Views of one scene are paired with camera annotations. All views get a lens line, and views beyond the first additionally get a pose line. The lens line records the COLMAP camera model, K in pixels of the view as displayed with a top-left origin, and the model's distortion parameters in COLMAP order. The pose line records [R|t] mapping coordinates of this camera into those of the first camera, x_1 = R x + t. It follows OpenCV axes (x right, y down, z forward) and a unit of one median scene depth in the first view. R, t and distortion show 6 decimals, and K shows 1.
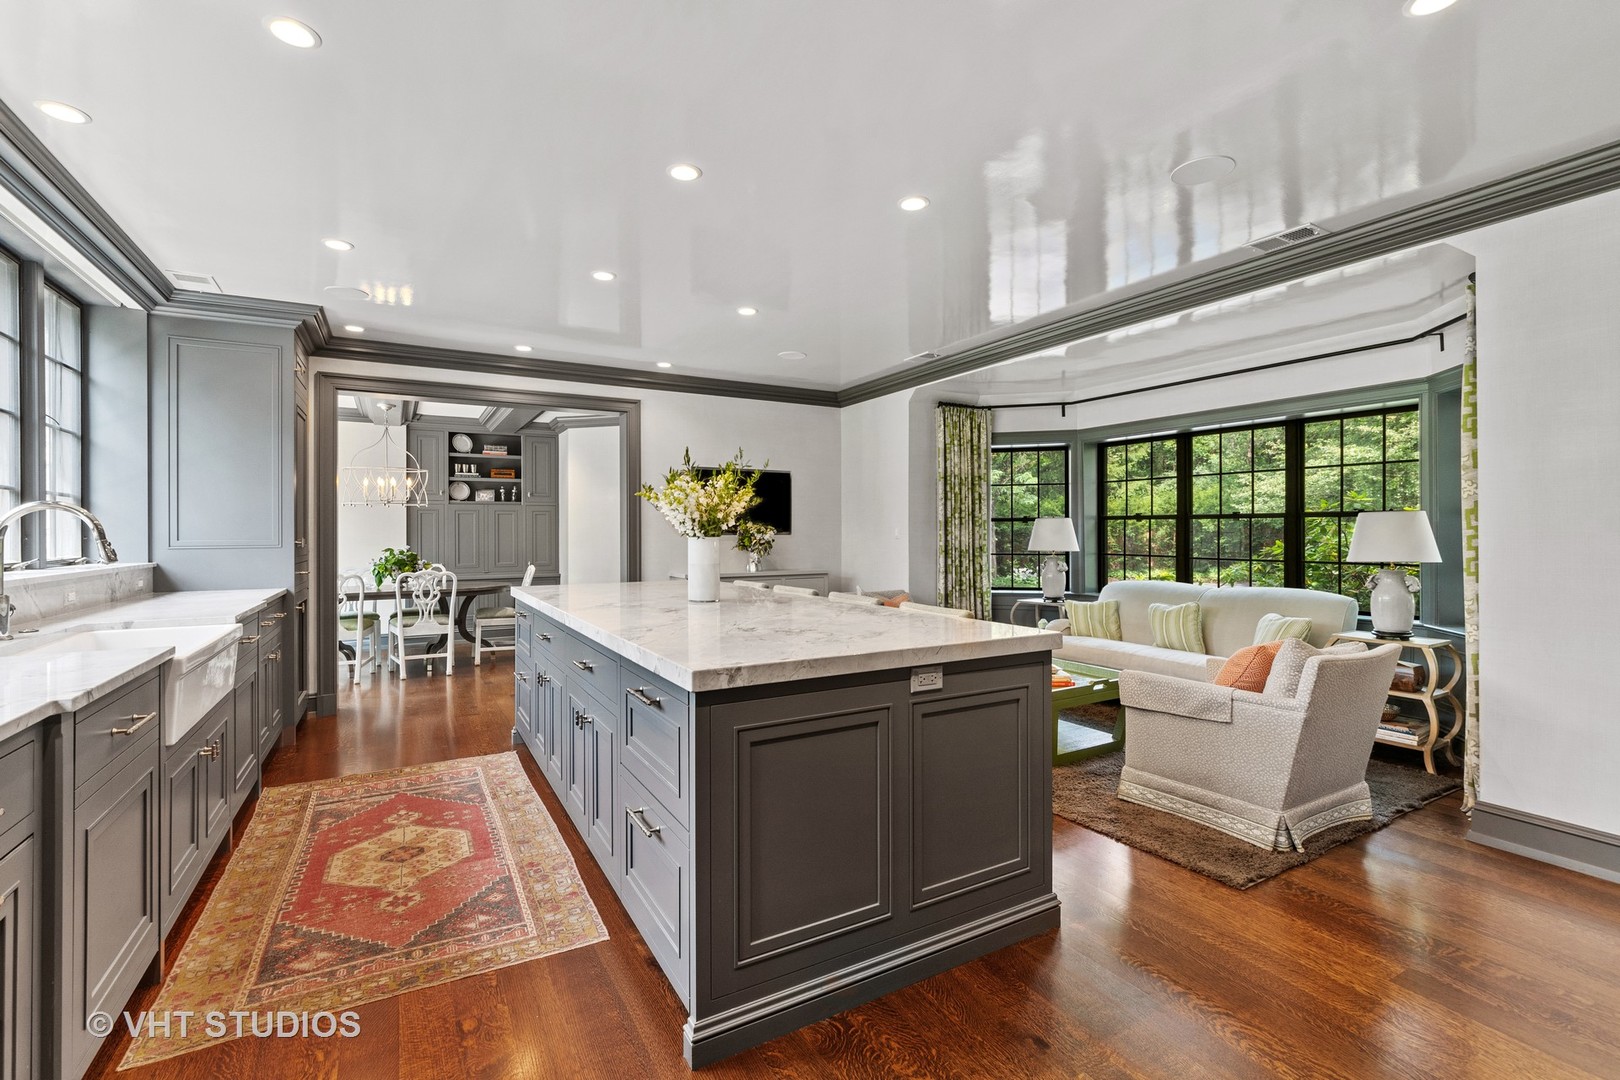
lens RADIAL K [[715.1, 0, 781.3], [0, 715.1, 531.2], [0, 0, 1]] dist [0.020753, 0.000309]
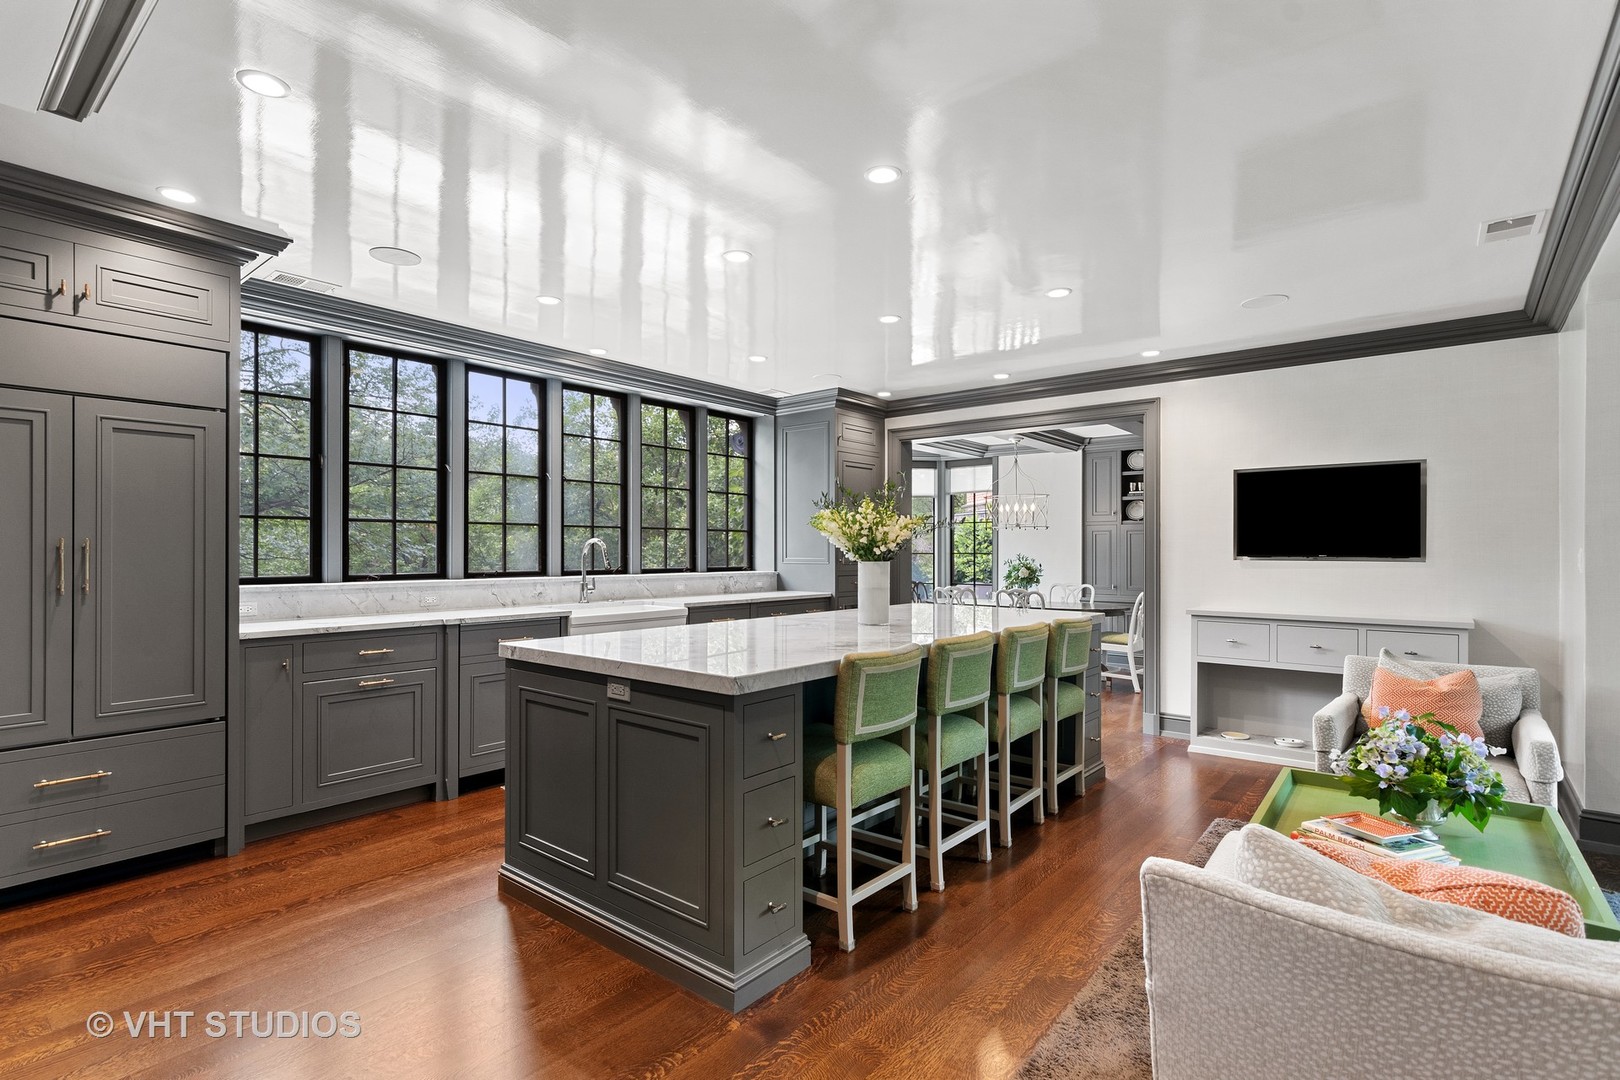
lens RADIAL K [[780.3, 0, 805.3], [0, 780.3, 542.6], [0, 0, 1]] dist [-0.001493, 0.000047]
pose [[0.373779, -0.007205, -0.927490, 0.749083], [-0.001224, 0.999965, -0.008261, -0.007447], [0.927517, 0.004223, 0.373757, 0.419928]]
